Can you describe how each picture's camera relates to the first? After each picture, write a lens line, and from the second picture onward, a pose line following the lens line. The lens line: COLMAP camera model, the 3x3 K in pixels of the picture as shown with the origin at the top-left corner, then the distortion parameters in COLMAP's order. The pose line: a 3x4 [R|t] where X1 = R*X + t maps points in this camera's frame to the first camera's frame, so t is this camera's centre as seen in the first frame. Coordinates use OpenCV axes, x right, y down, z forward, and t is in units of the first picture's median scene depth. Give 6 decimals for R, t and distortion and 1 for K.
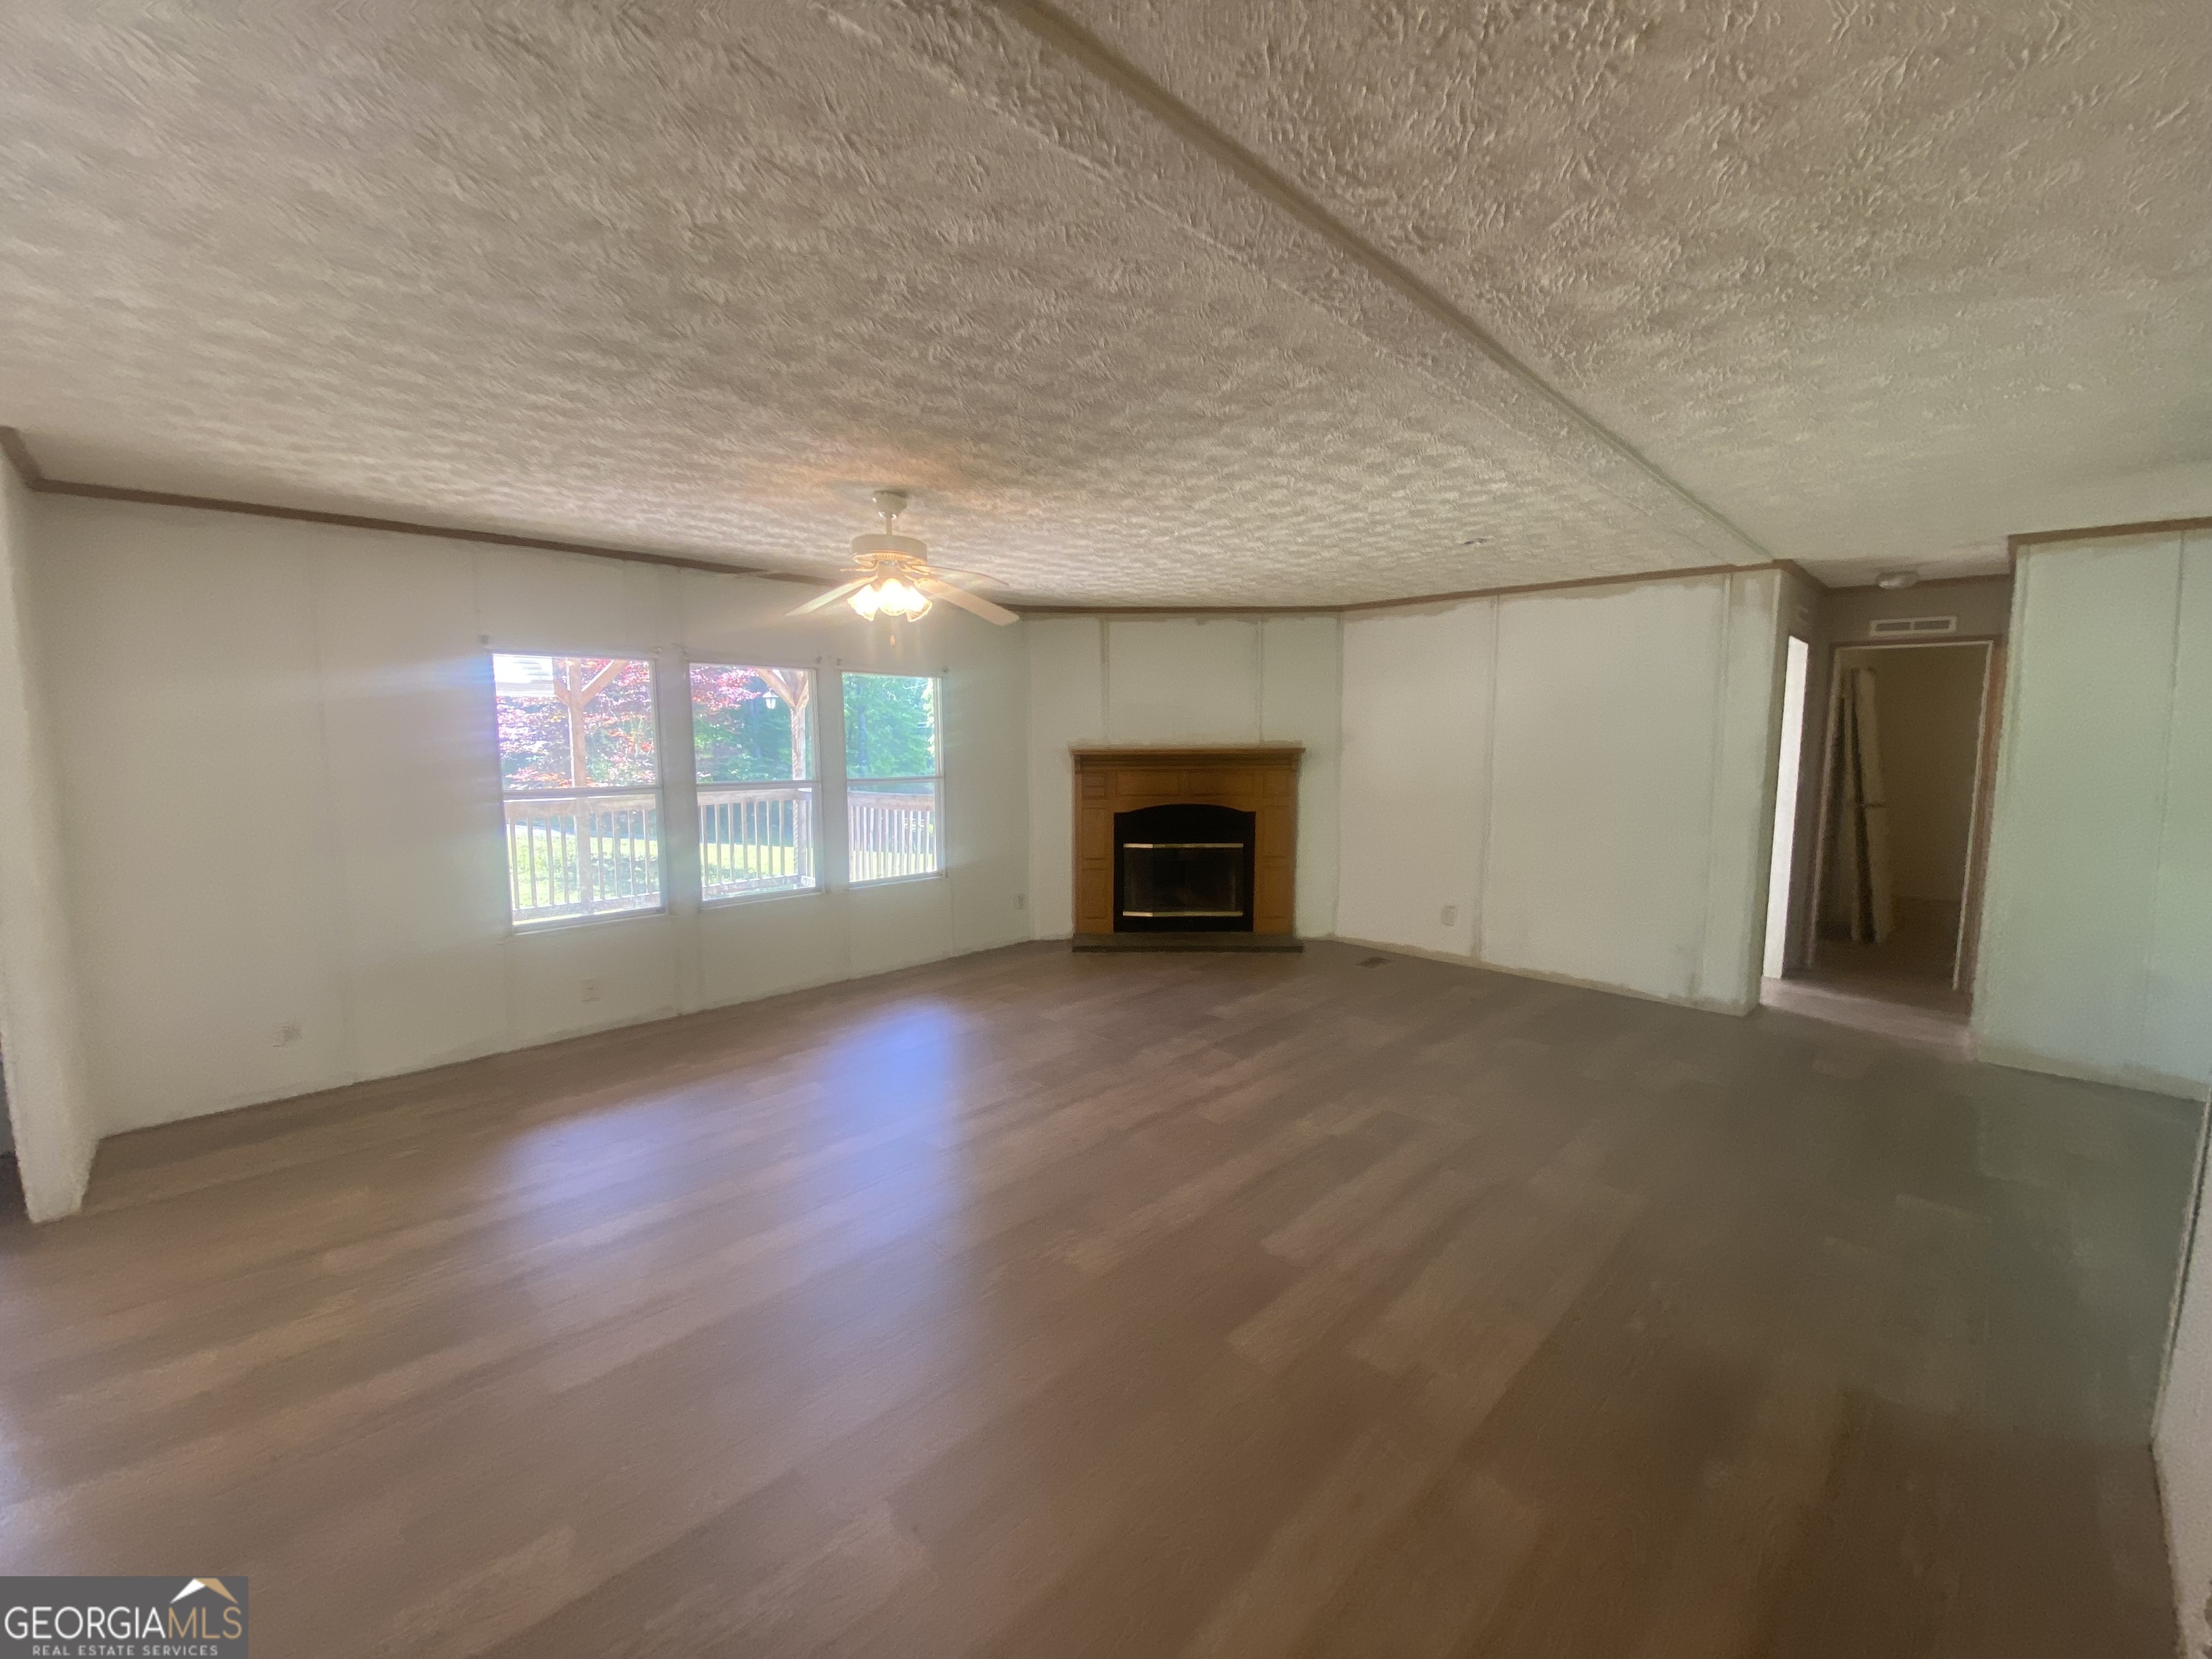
lens RADIAL K [[899.3, 0, 1106.0], [0, 899.3, 829.5], [0, 0, 1]] dist [0.031680, -0.014522]
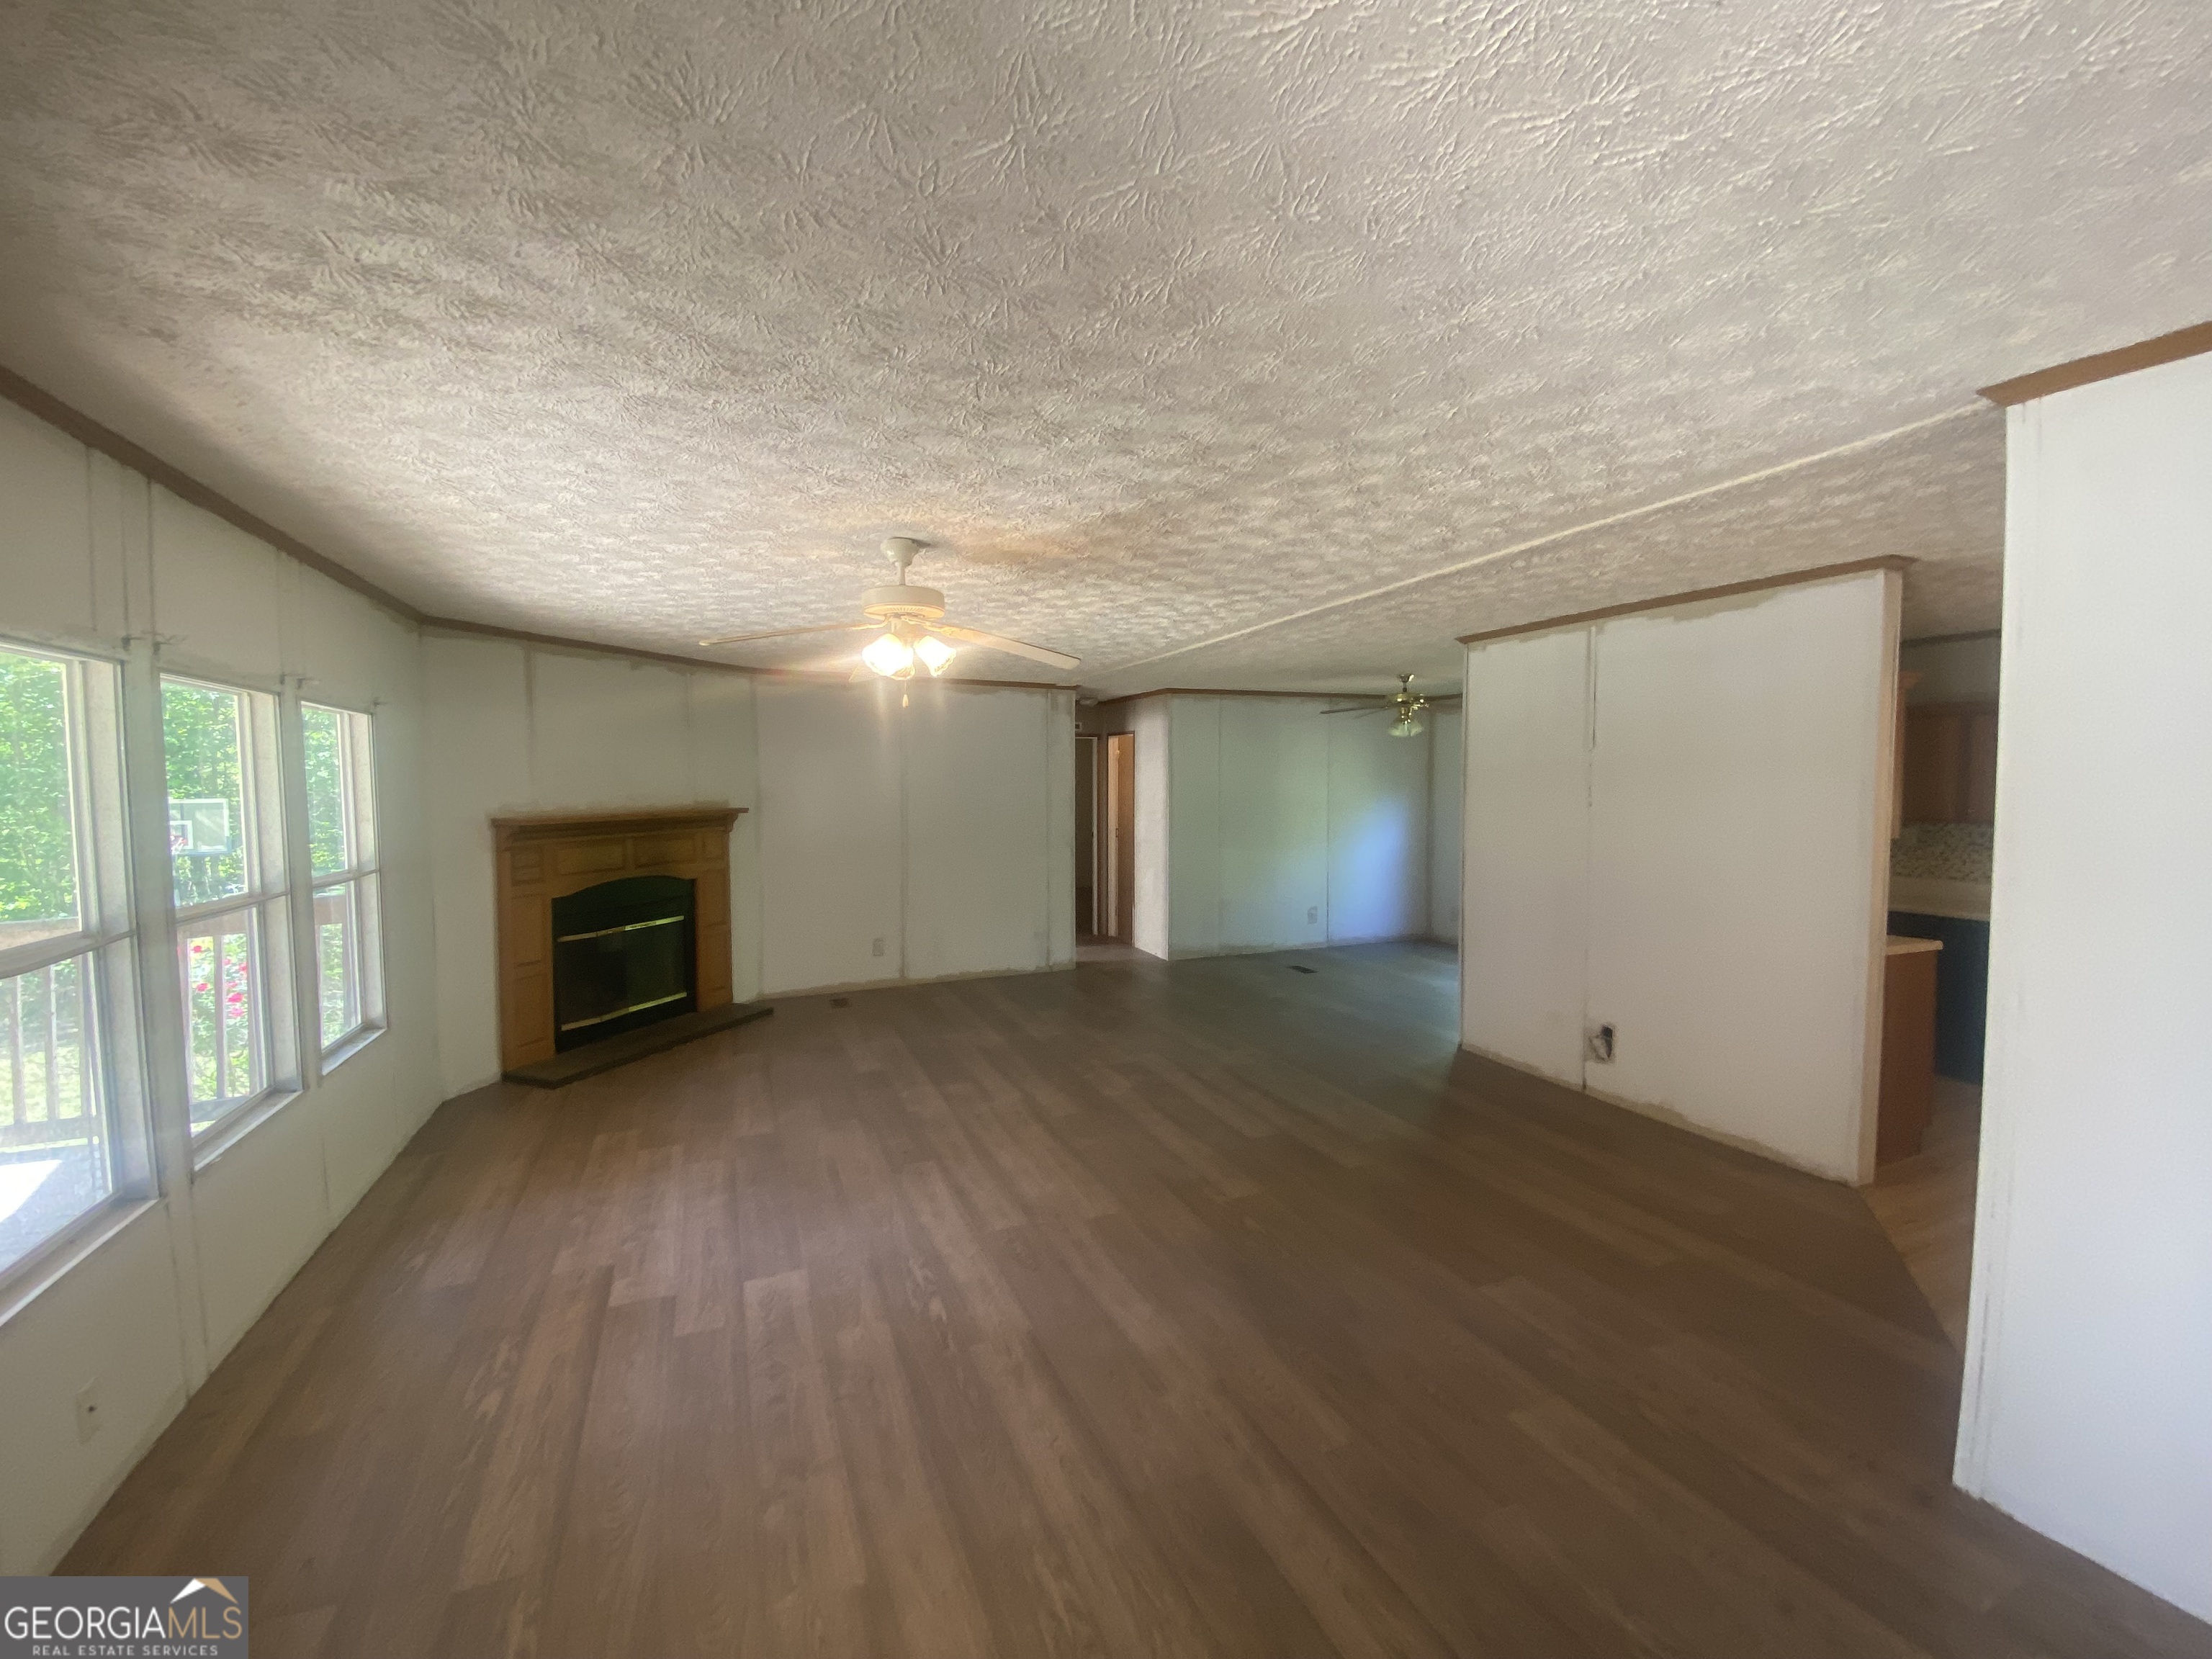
lens RADIAL K [[910.4, 0, 1106.0], [0, 910.4, 829.5], [0, 0, 1]] dist [0.001182, 0.000045]
pose [[0.358697, -0.050507, 0.932087, -0.564775], [0.104344, 0.994447, 0.013731, -0.040060], [-0.927604, 0.092332, 0.361975, 0.278492]]
